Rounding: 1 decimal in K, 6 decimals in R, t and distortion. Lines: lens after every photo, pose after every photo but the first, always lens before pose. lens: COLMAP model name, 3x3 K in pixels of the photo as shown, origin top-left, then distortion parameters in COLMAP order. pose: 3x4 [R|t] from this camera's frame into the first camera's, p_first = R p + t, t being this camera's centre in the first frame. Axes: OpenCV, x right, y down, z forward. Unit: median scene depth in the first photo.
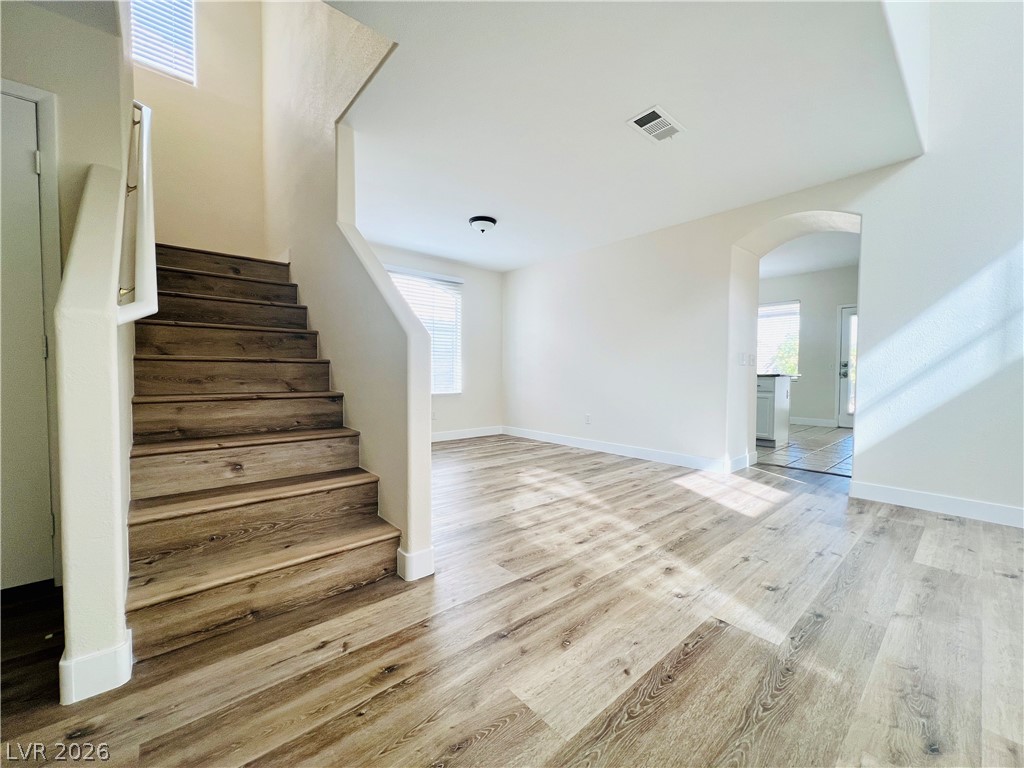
lens RADIAL K [[410.9, 0, 512.4], [0, 410.9, 384.0], [0, 0, 1]] dist [-0.000904, 0.000471]
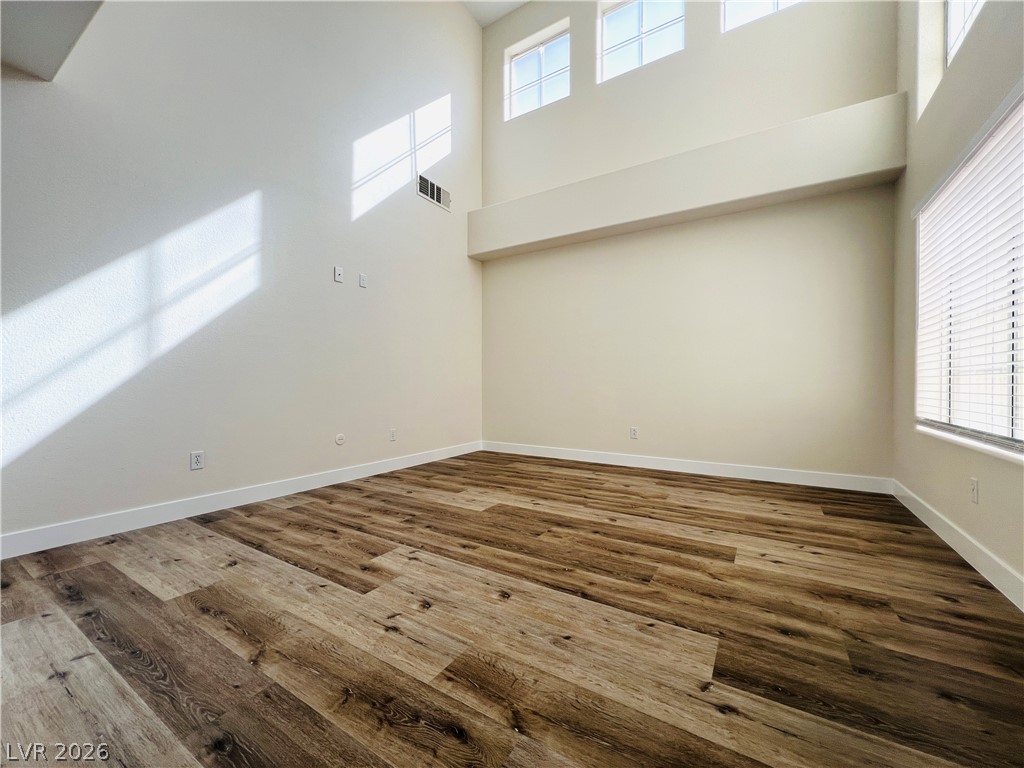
lens RADIAL K [[413.1, 0, 512.5], [0, 413.1, 384.0], [0, 0, 1]] dist [0.000291, 0.000011]
pose [[-0.290401, -0.011586, 0.956835, 0.013092], [0.022844, 0.999558, 0.019036, 0.008326], [-0.956632, 0.027386, -0.290008, 0.486961]]
